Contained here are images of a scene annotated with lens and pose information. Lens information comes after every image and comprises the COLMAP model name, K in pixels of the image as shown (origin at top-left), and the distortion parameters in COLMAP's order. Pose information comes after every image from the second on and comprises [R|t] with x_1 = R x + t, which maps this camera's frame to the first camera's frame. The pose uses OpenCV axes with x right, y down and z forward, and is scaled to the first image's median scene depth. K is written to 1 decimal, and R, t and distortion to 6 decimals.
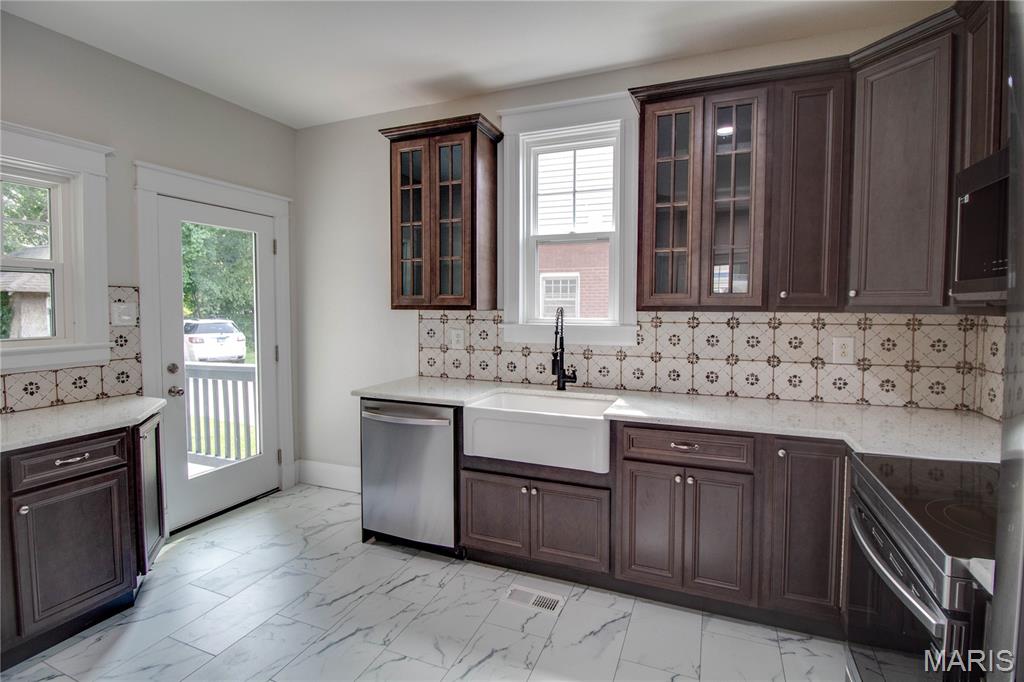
lens RADIAL K [[493.6, 0, 530.4], [0, 493.6, 325.5], [0, 0, 1]] dist [0.002546, -0.015906]
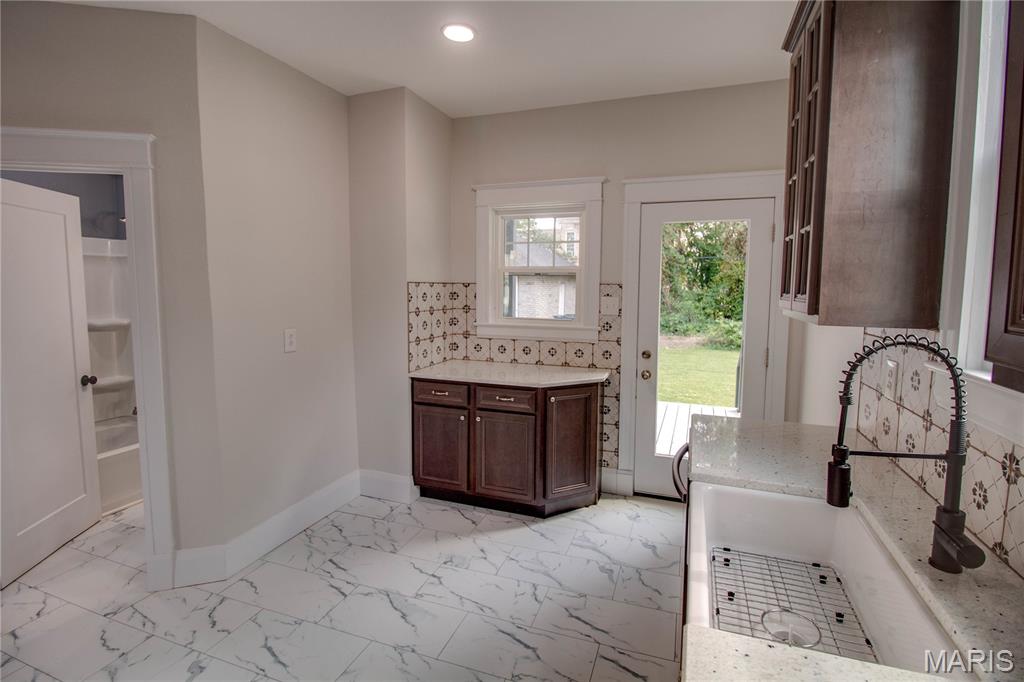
lens RADIAL K [[485.6, 0, 517.2], [0, 485.6, 320.5], [0, 0, 1]] dist [0.000472, -0.017265]
pose [[0.011437, 0.072411, -0.997309, 0.583462], [-0.050196, 0.996159, 0.071752, -0.086320], [0.998674, 0.049240, 0.015028, 1.004559]]
